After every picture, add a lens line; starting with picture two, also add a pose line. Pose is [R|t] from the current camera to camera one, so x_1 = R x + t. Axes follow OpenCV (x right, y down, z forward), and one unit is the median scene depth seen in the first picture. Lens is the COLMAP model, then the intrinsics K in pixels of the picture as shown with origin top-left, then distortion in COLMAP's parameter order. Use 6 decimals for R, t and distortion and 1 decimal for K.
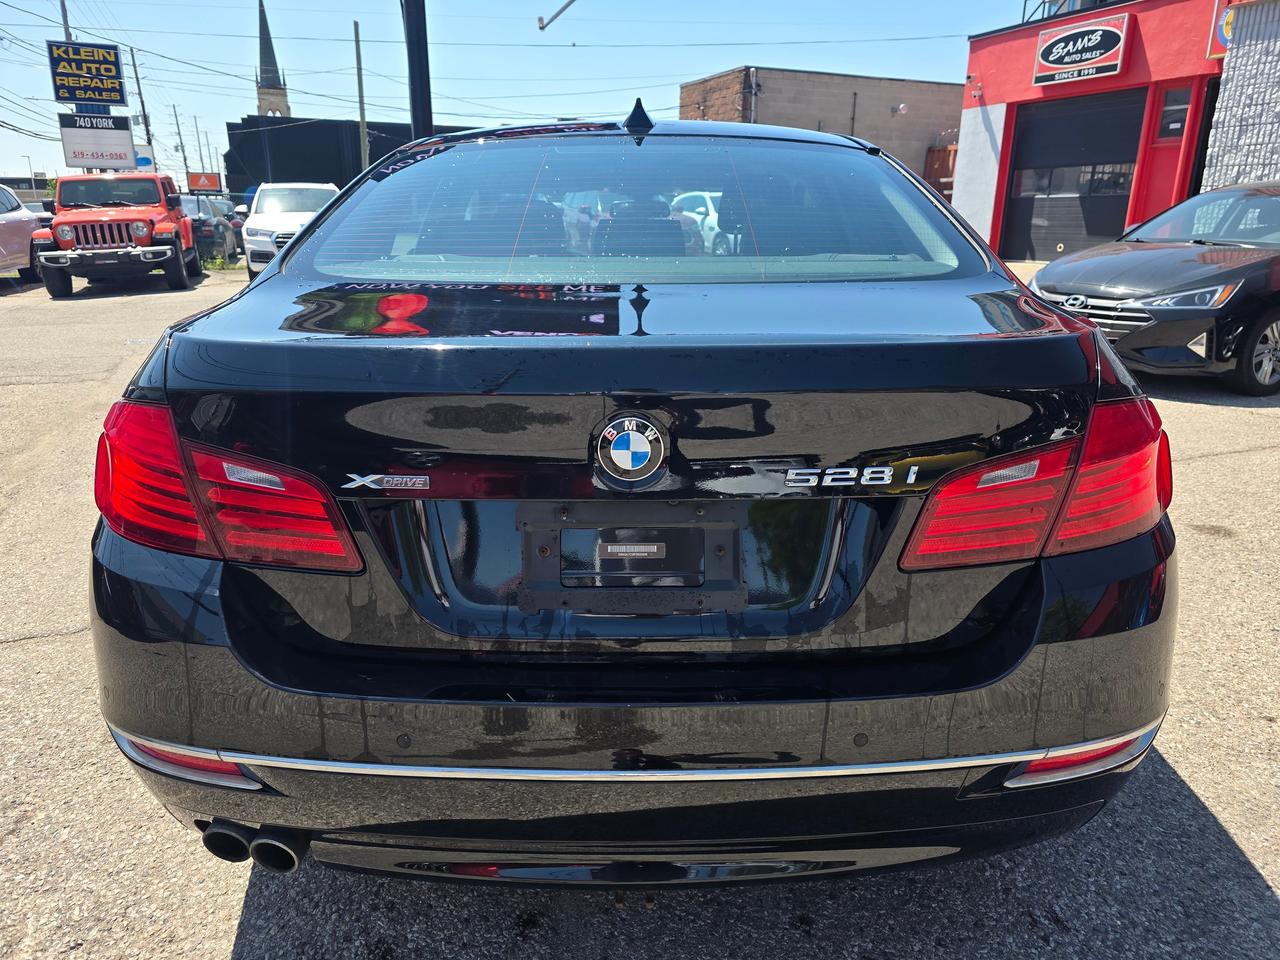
lens RADIAL K [[882.6, 0, 645.0], [0, 882.6, 475.8], [0, 0, 1]] dist [0.052569, -0.052648]
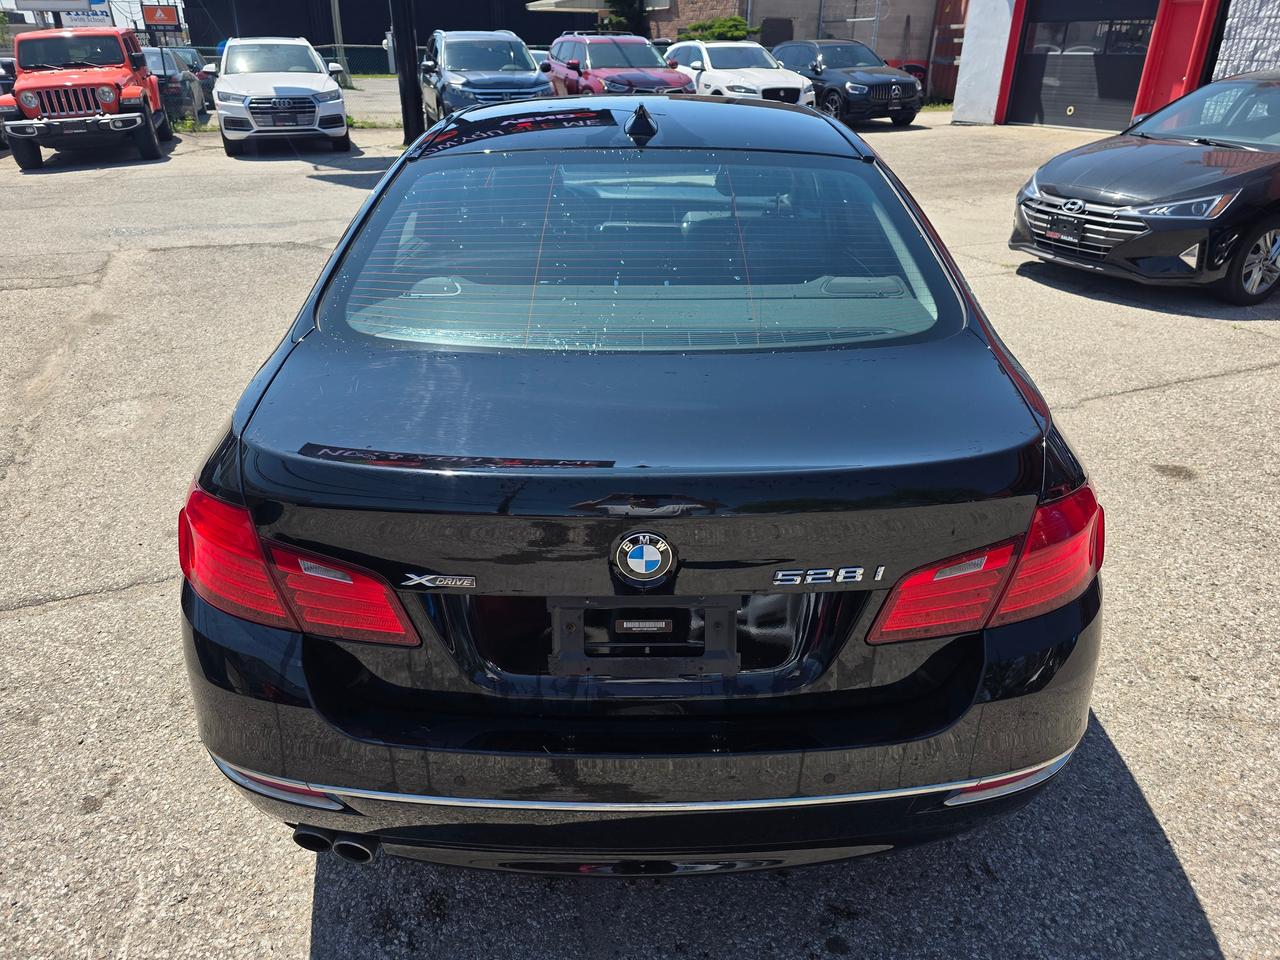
lens RADIAL K [[886.0, 0, 643.8], [0, 886.0, 478.8], [0, 0, 1]] dist [0.051386, -0.051599]
pose [[0.999957, -0.001025, 0.009199, -0.005128], [-0.000491, 0.986564, 0.163377, -0.060564], [-0.009243, -0.163374, 0.986521, -0.029807]]
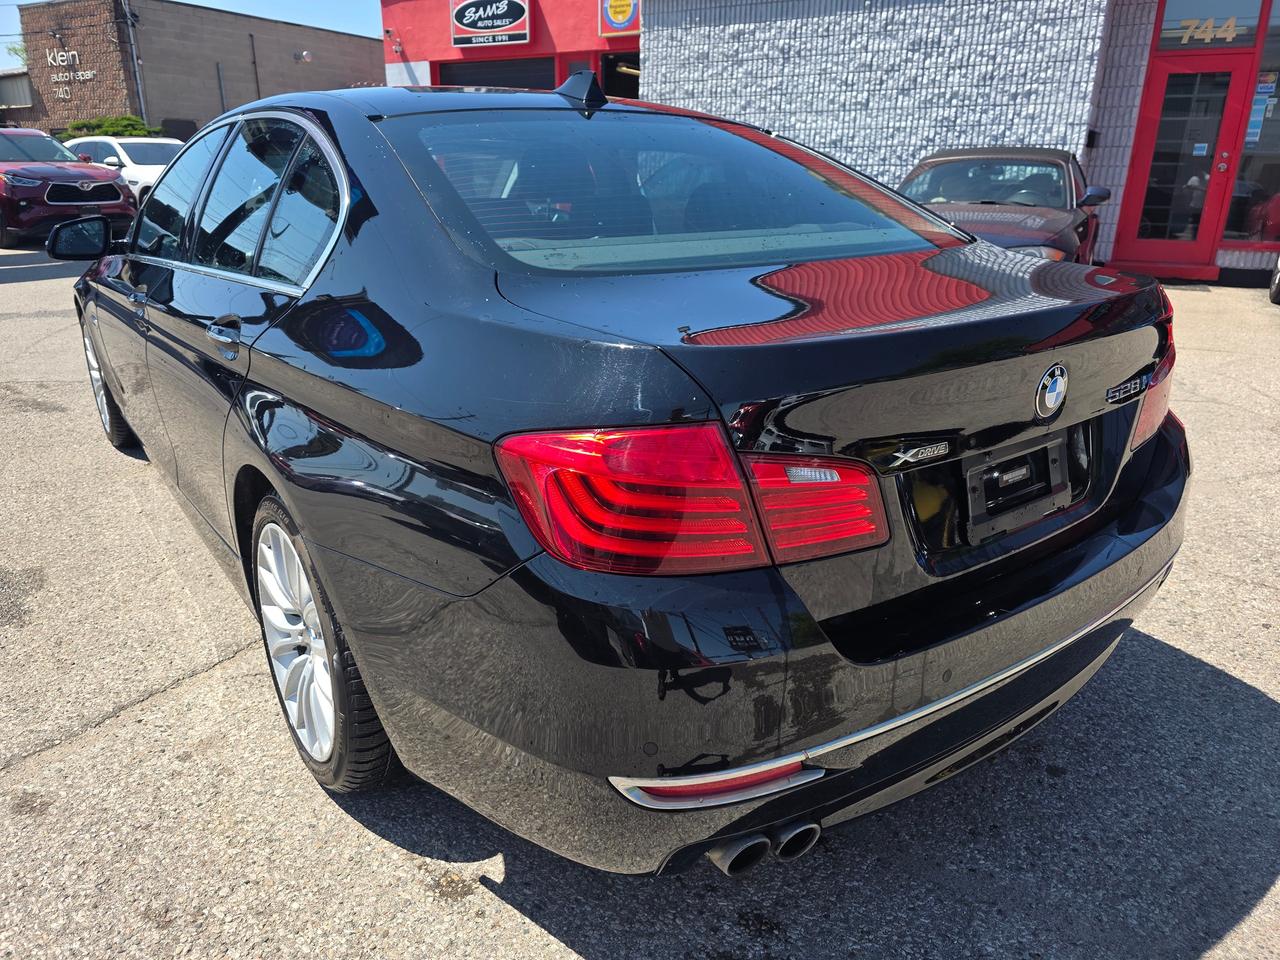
lens RADIAL K [[882.6, 0, 645.0], [0, 882.6, 475.8], [0, 0, 1]] dist [0.052569, -0.052648]
pose [[0.795865, -0.195321, 0.573104, -0.225214], [0.167373, 0.980626, 0.101781, -0.025492], [-0.581880, 0.014918, 0.813138, 0.056217]]
